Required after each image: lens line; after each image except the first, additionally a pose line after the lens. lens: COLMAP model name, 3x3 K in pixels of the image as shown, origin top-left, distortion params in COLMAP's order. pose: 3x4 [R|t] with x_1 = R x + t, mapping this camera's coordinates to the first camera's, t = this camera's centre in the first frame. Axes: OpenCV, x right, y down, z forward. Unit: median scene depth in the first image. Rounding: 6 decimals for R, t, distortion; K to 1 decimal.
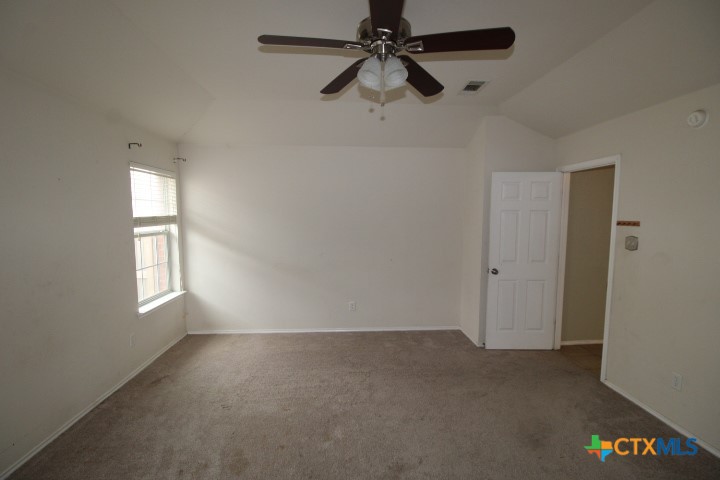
lens RADIAL K [[333.4, 0, 359.0], [0, 333.4, 242.7], [0, 0, 1]] dist [0.000798, -0.012563]
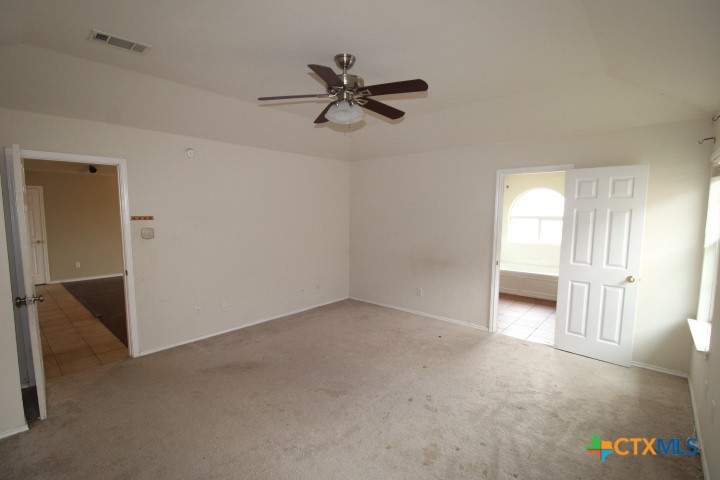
lens RADIAL K [[333.2, 0, 359.4], [0, 333.2, 241.2], [0, 0, 1]] dist [-0.001258, -0.010831]
pose [[-0.708004, -0.070820, 0.702649, -0.626155], [0.061157, 0.985073, 0.160908, -0.120162], [-0.703556, 0.156896, -0.693104, 1.276932]]
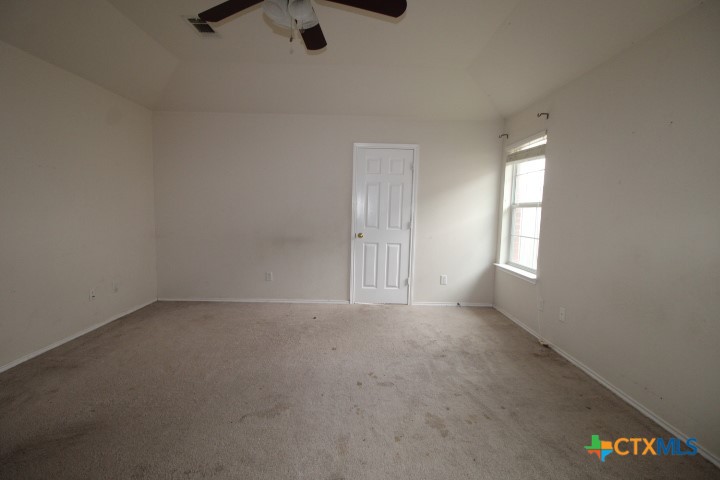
lens RADIAL K [[333.4, 0, 359.0], [0, 333.4, 242.7], [0, 0, 1]] dist [0.000798, -0.012563]
pose [[-0.998617, -0.031362, 0.042189, -0.112730], [-0.022606, 0.980747, 0.193970, -0.010591], [-0.047461, 0.192748, -0.980100, 1.322847]]
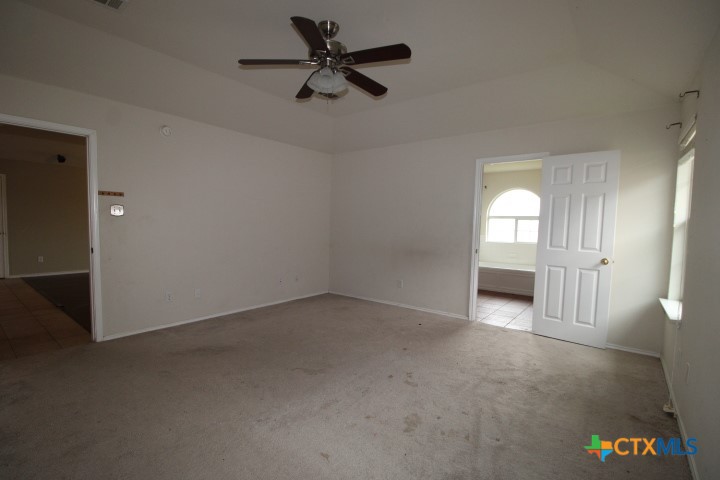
lens RADIAL K [[333.4, 0, 359.0], [0, 333.4, 242.7], [0, 0, 1]] dist [0.000798, -0.012563]
pose [[-0.747200, -0.058420, 0.662026, -0.619876], [0.039442, 0.990475, 0.131920, -0.006115], [-0.663427, 0.124682, -0.737779, 1.282586]]
